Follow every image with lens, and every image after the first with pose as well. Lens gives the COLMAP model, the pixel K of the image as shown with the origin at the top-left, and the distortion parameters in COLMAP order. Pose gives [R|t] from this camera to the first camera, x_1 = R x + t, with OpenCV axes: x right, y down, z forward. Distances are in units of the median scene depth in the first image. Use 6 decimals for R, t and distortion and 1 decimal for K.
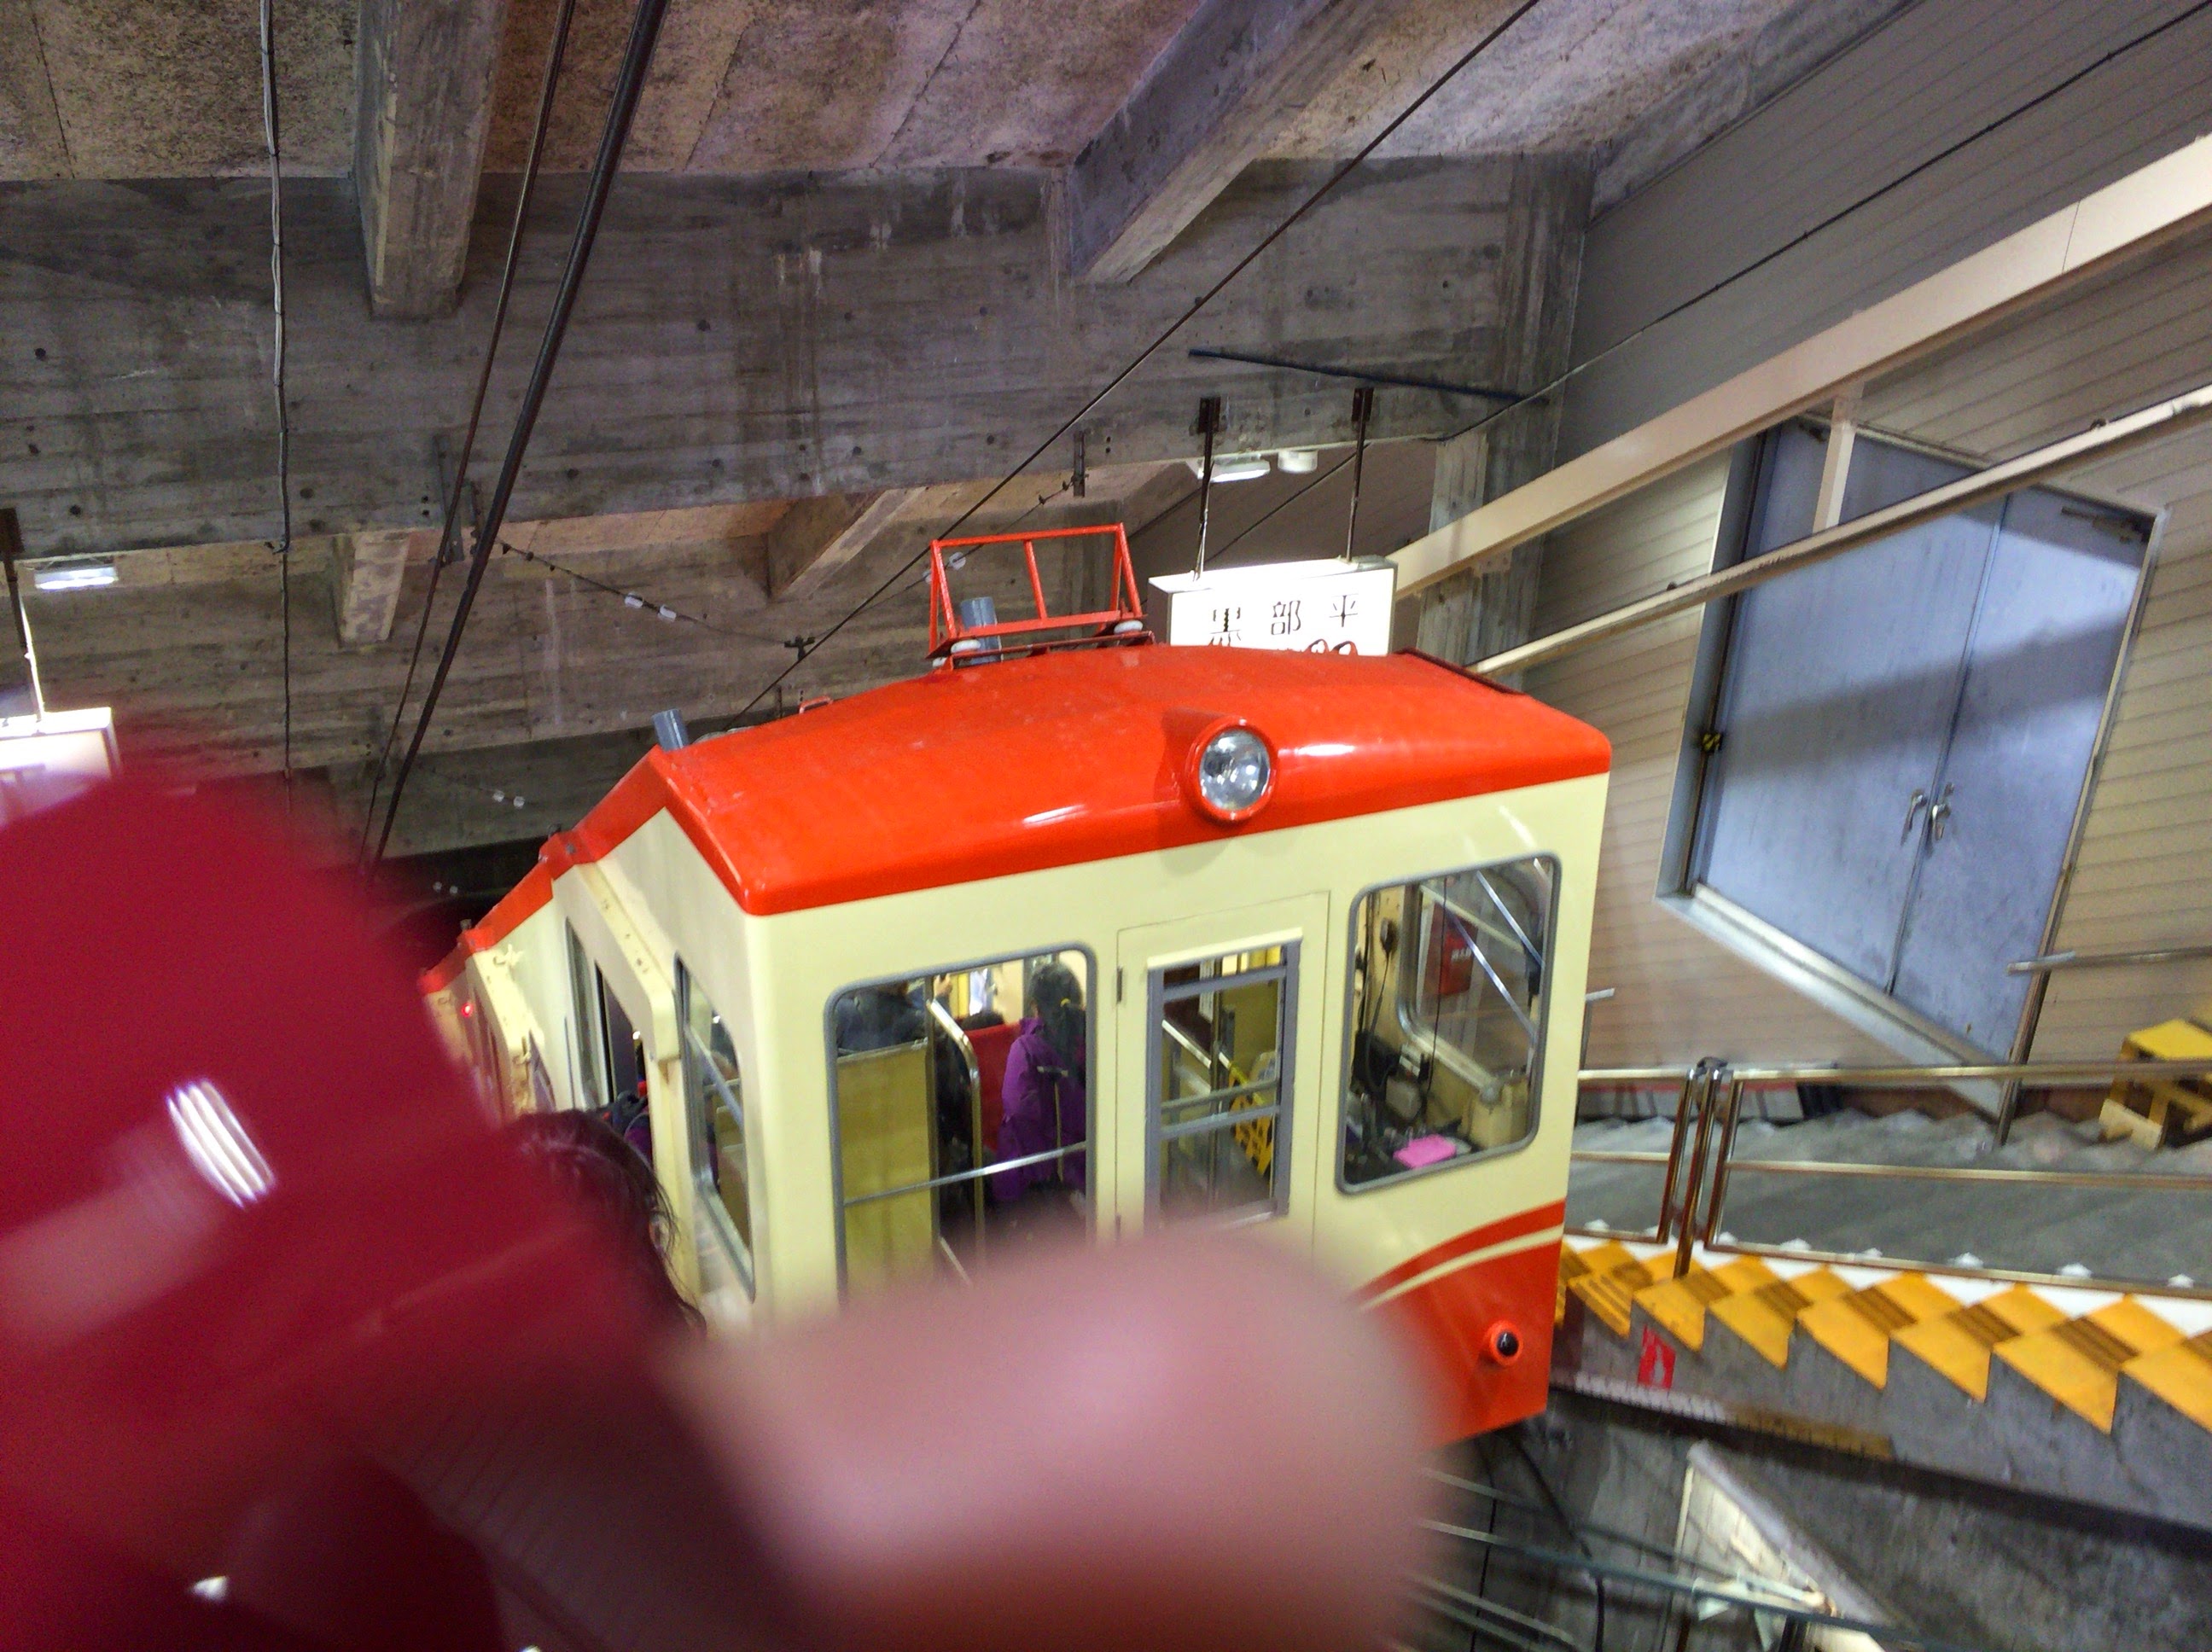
lens RADIAL K [[1798.6, 0, 1104.7], [0, 1798.6, 810.8], [0, 0, 1]] dist [0.064290, -0.117664]
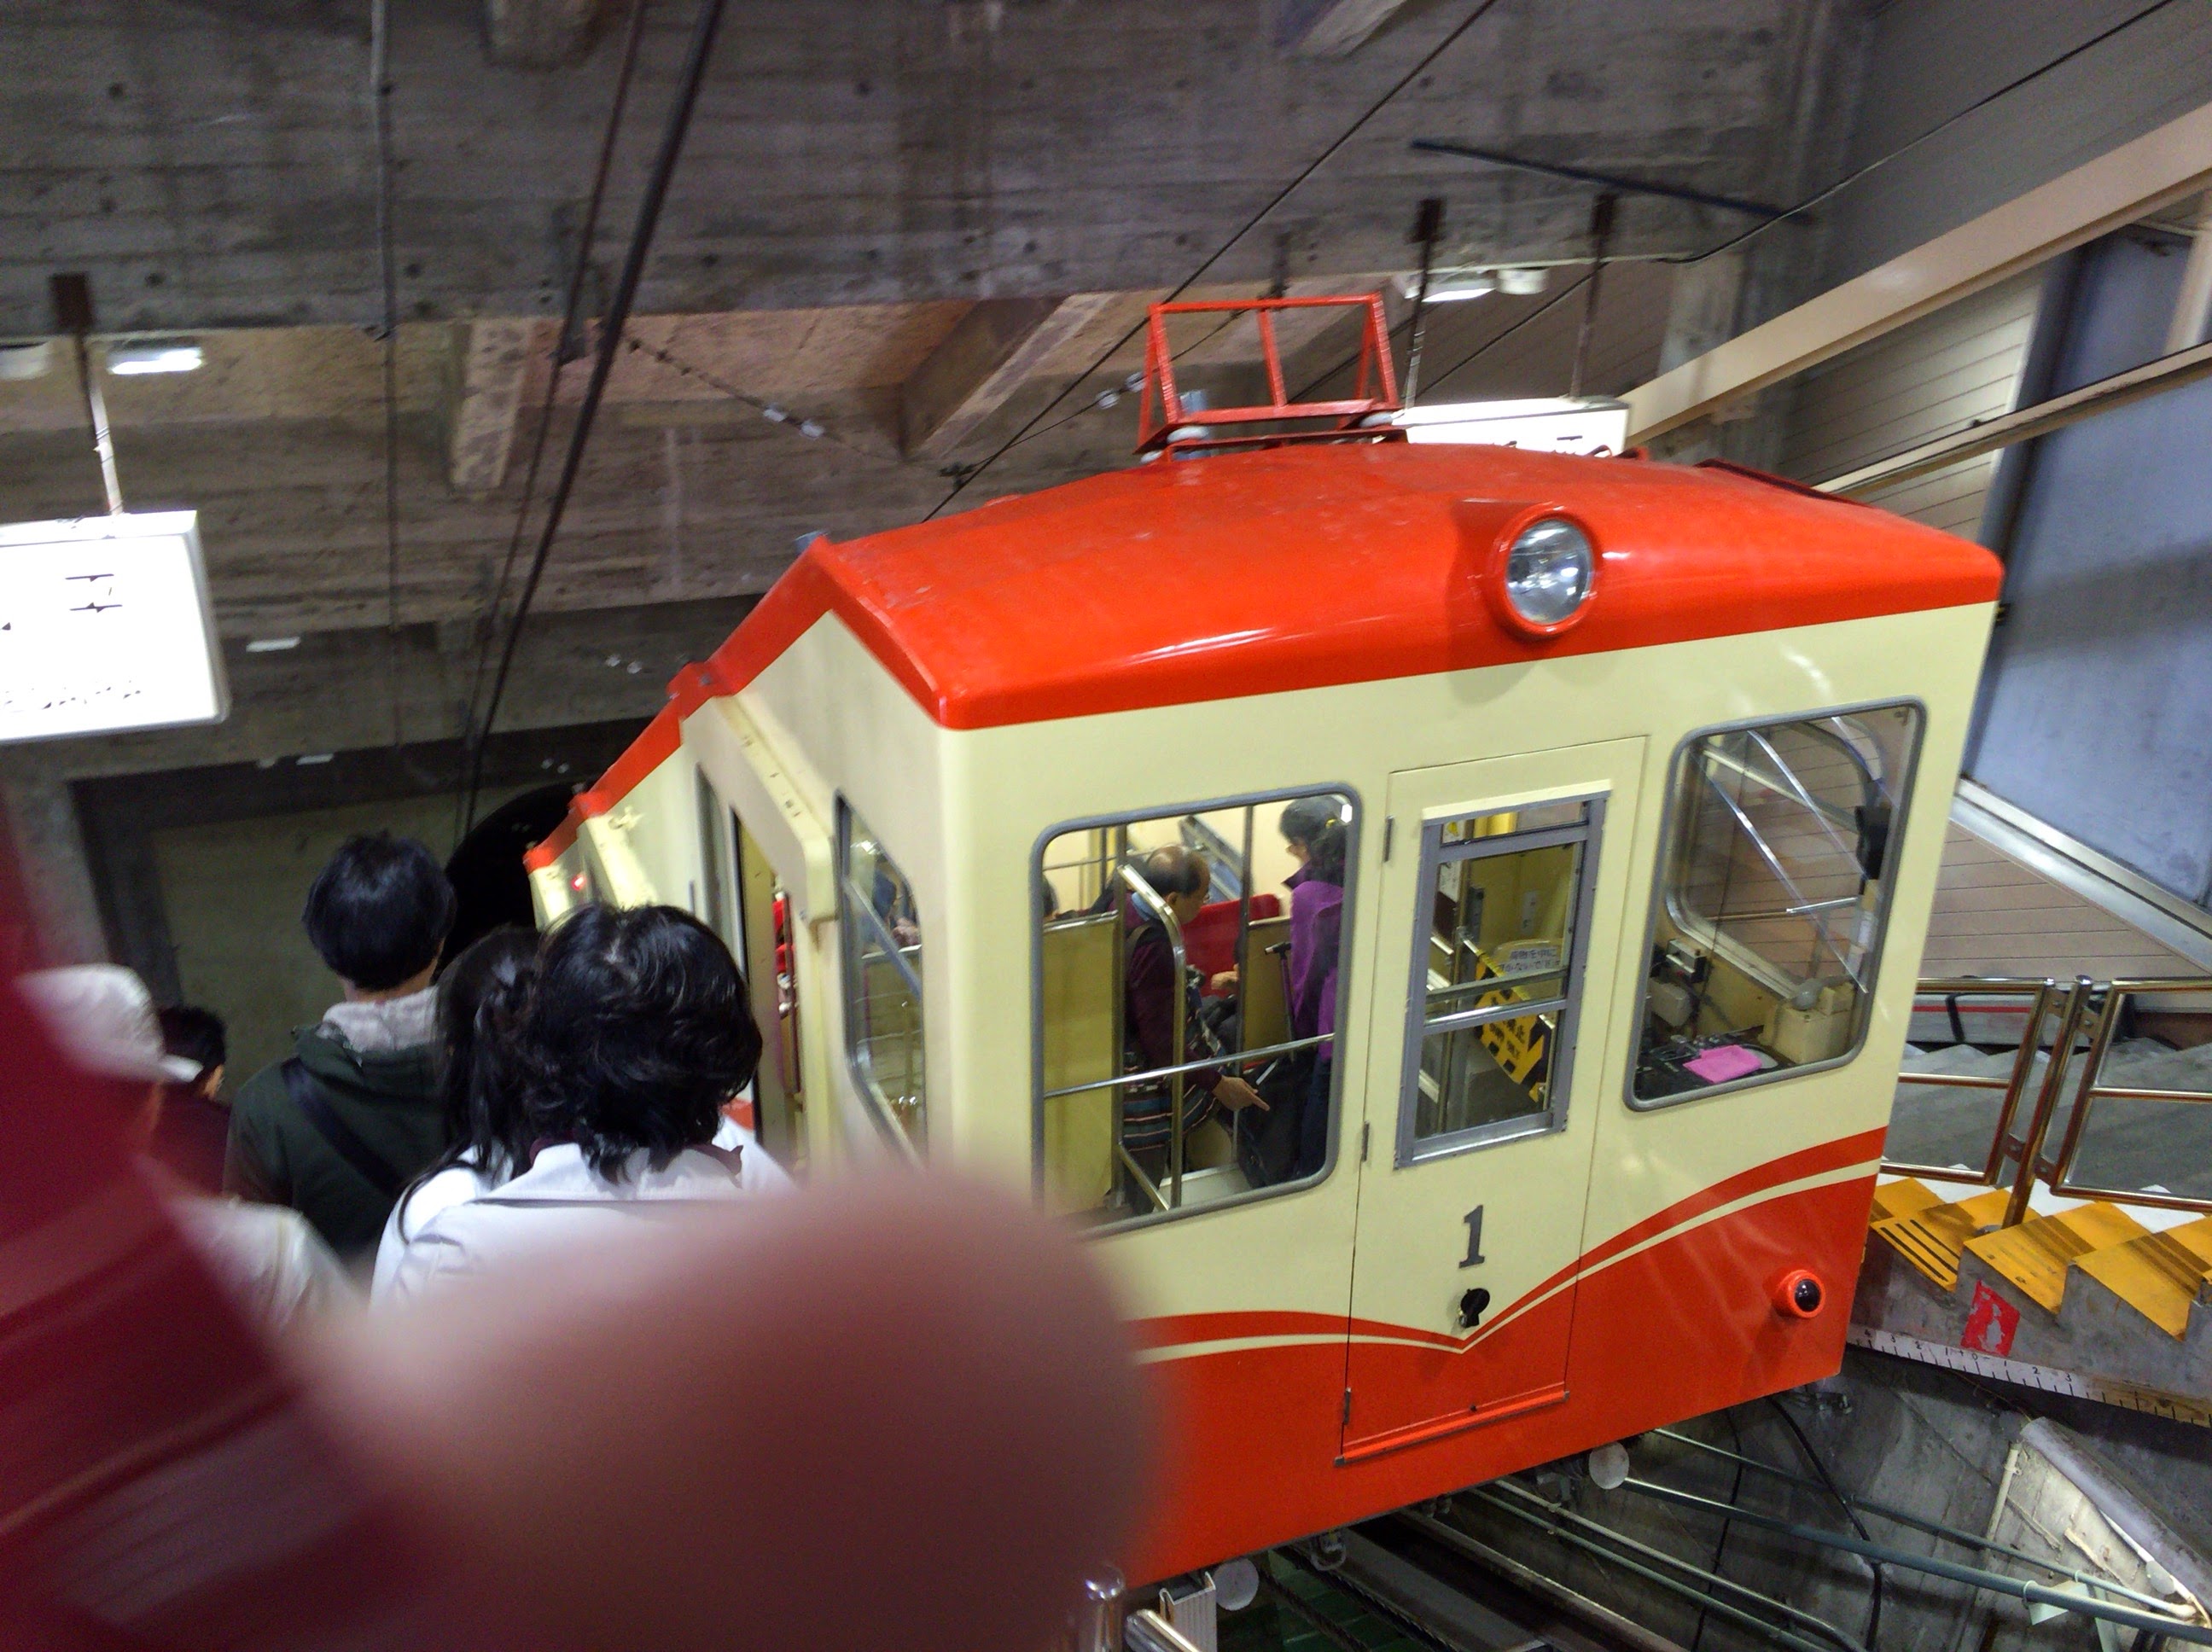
lens RADIAL K [[1794.0, 0, 1116.7], [0, 1794.0, 802.2], [0, 0, 1]] dist [0.049751, -0.111149]
pose [[0.998544, 0.030574, -0.044454, -0.051592], [-0.028741, 0.998733, 0.041303, 0.033516], [0.045660, -0.039965, 0.998157, 0.129200]]
